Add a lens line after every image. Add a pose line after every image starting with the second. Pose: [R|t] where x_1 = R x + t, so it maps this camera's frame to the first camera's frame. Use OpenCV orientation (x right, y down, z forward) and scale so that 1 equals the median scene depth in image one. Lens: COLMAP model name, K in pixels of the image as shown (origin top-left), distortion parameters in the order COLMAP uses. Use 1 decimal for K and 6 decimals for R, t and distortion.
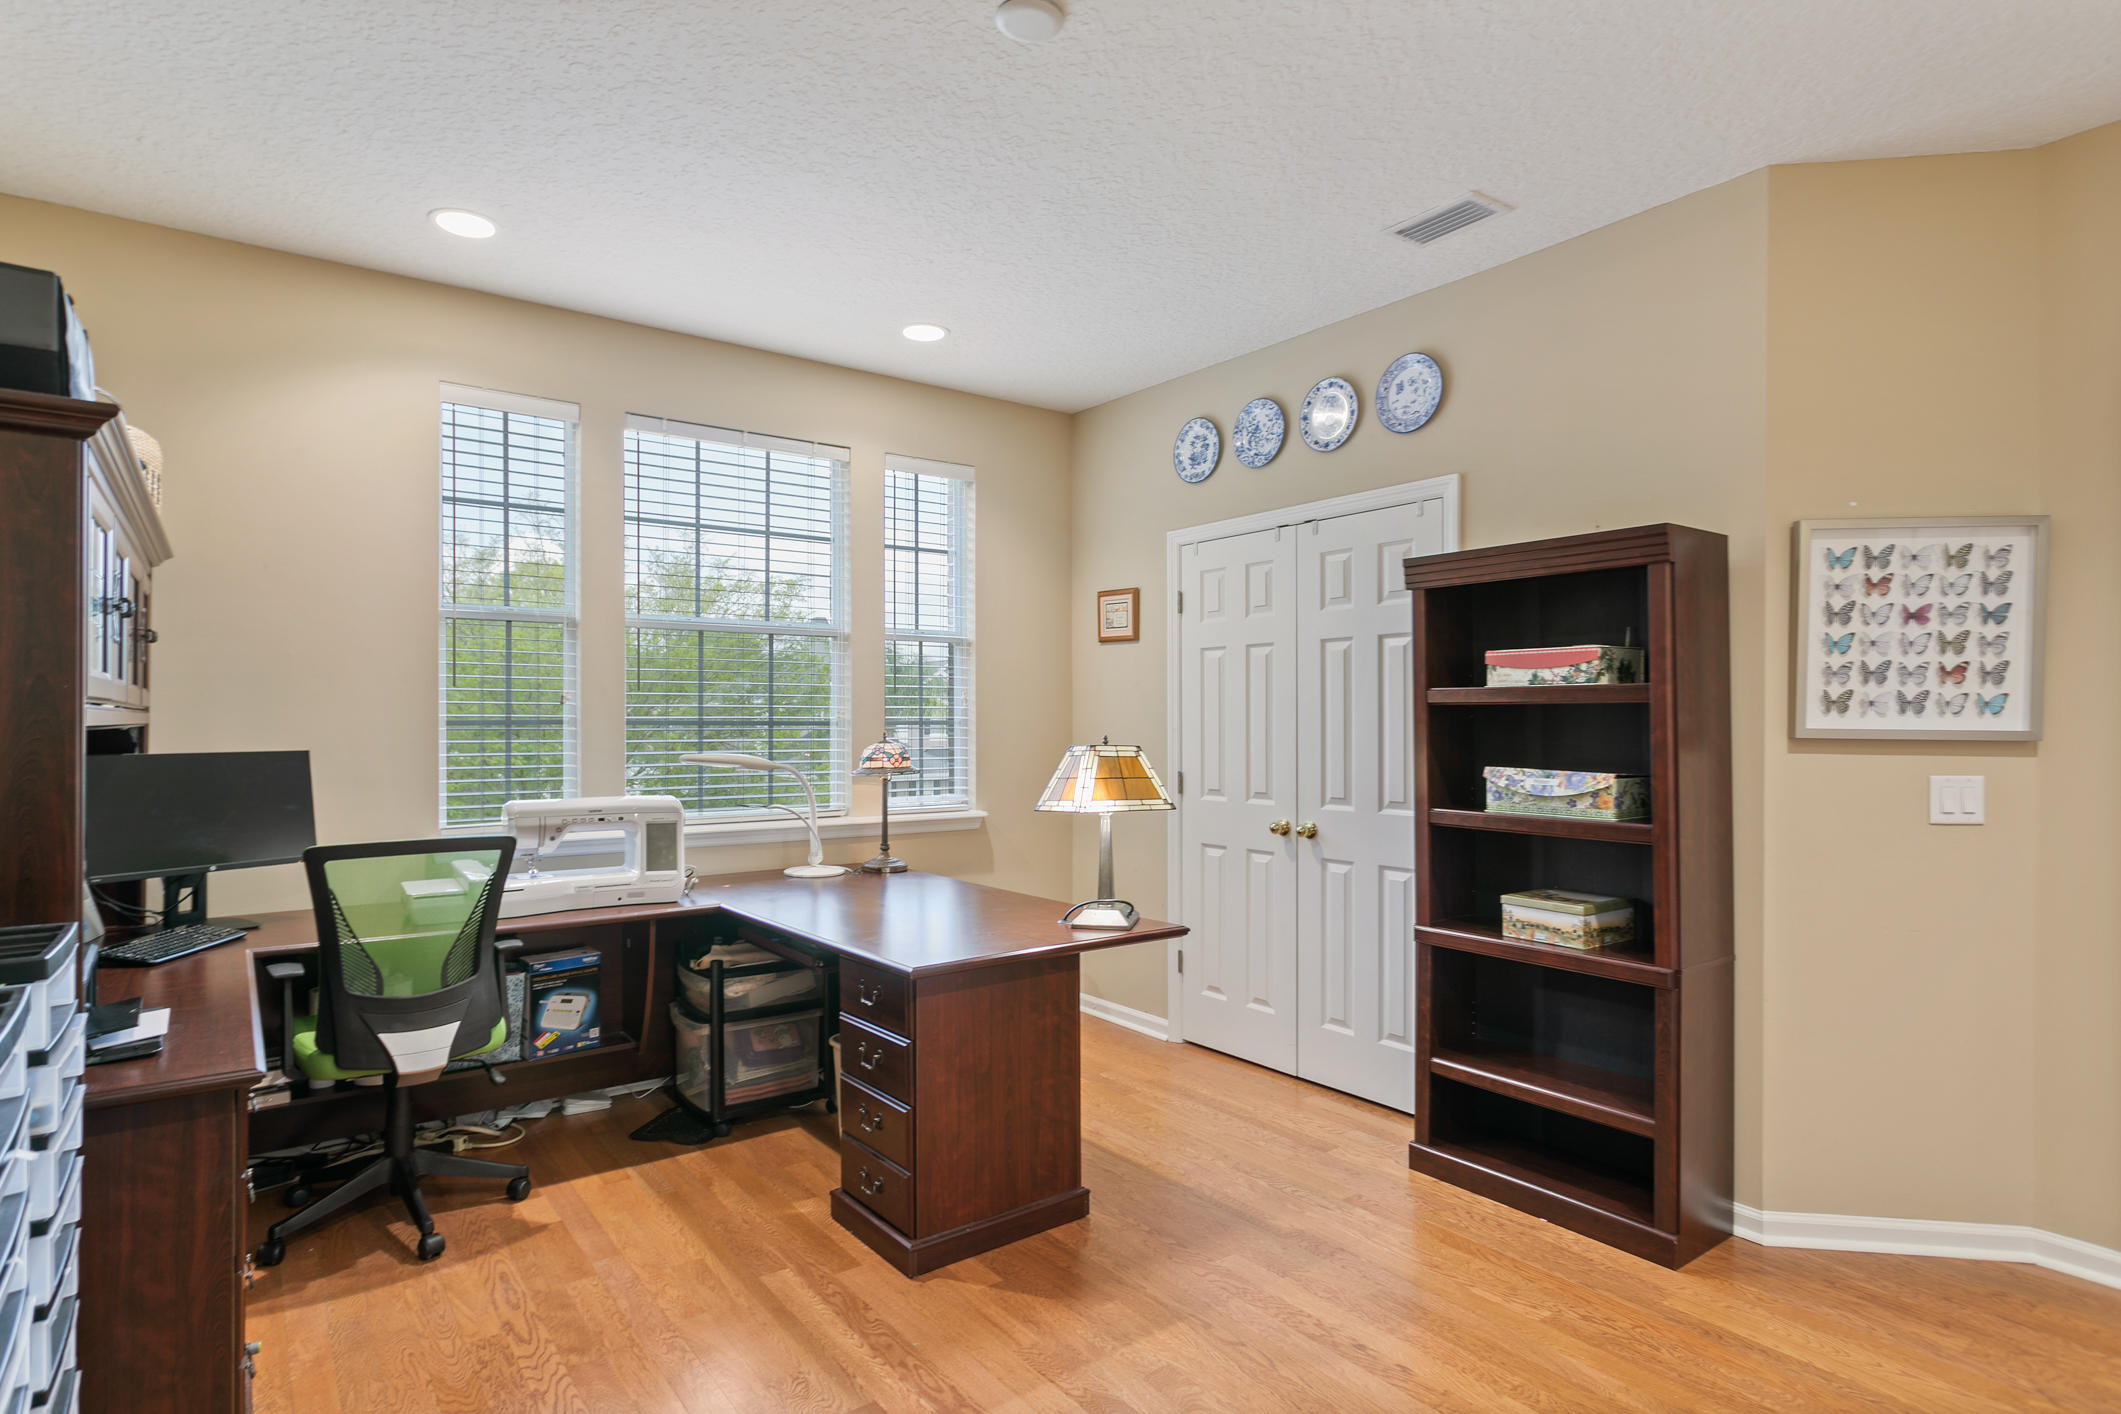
lens RADIAL K [[1099.5, 0, 1052.9], [0, 1099.5, 710.6], [0, 0, 1]] dist [-0.001976, 0.000823]
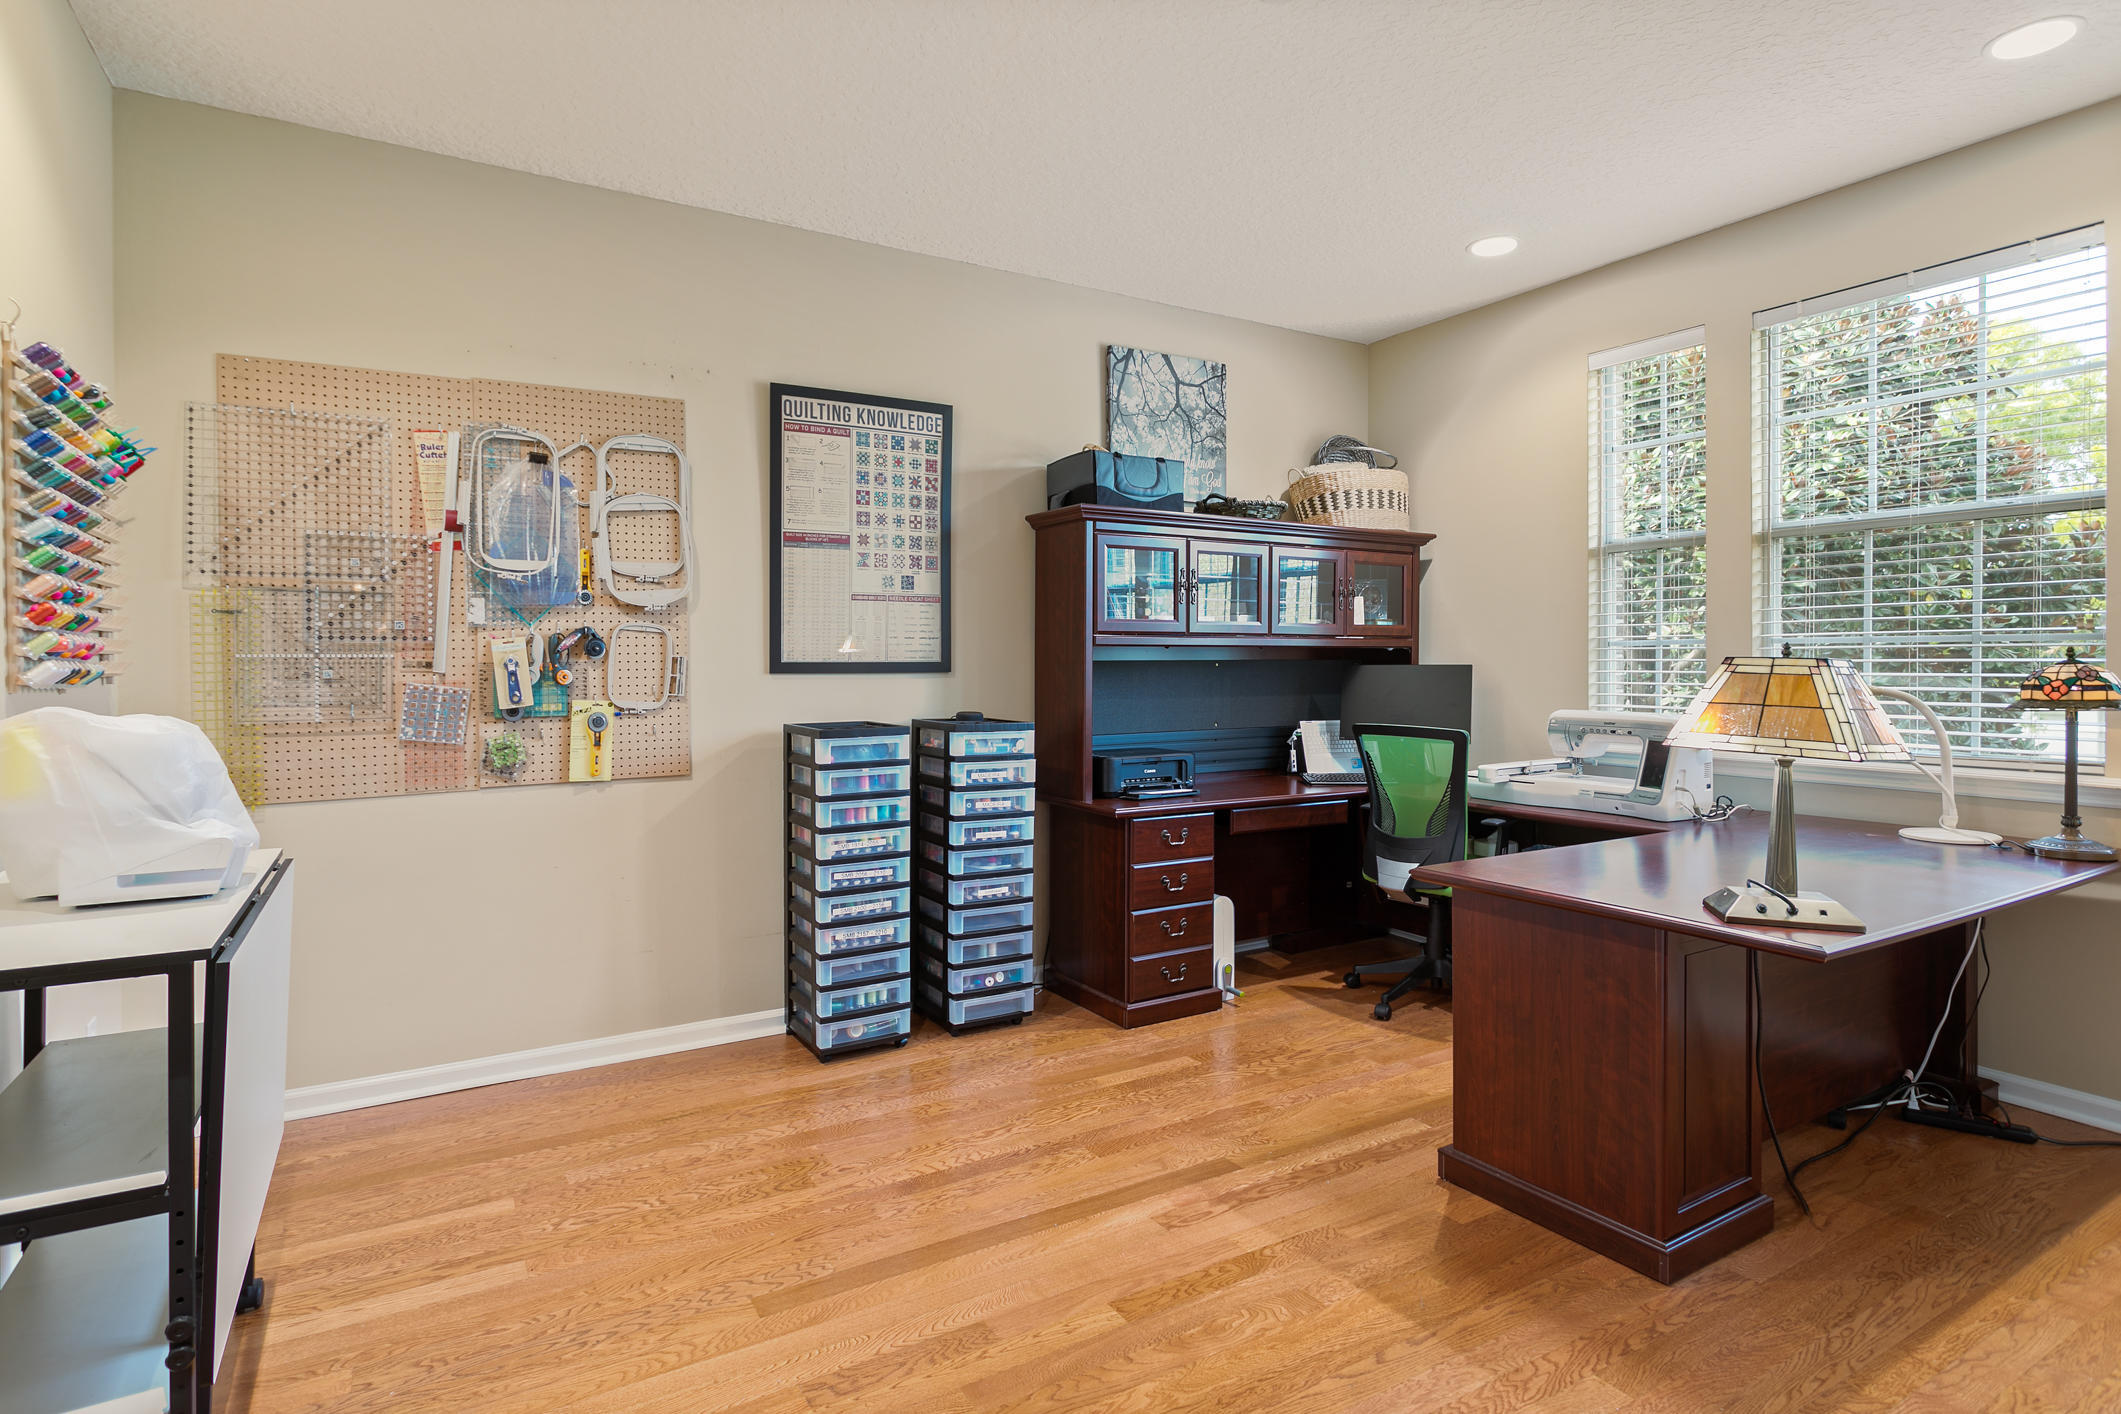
lens RADIAL K [[1099.5, 0, 1052.9], [0, 1099.5, 710.6], [0, 0, 1]] dist [-0.001976, 0.000823]
pose [[-0.096143, 0.039945, -0.994566, 0.890587], [0.007157, 0.999196, 0.039439, 0.044410], [0.995342, -0.003327, -0.096352, 0.741238]]
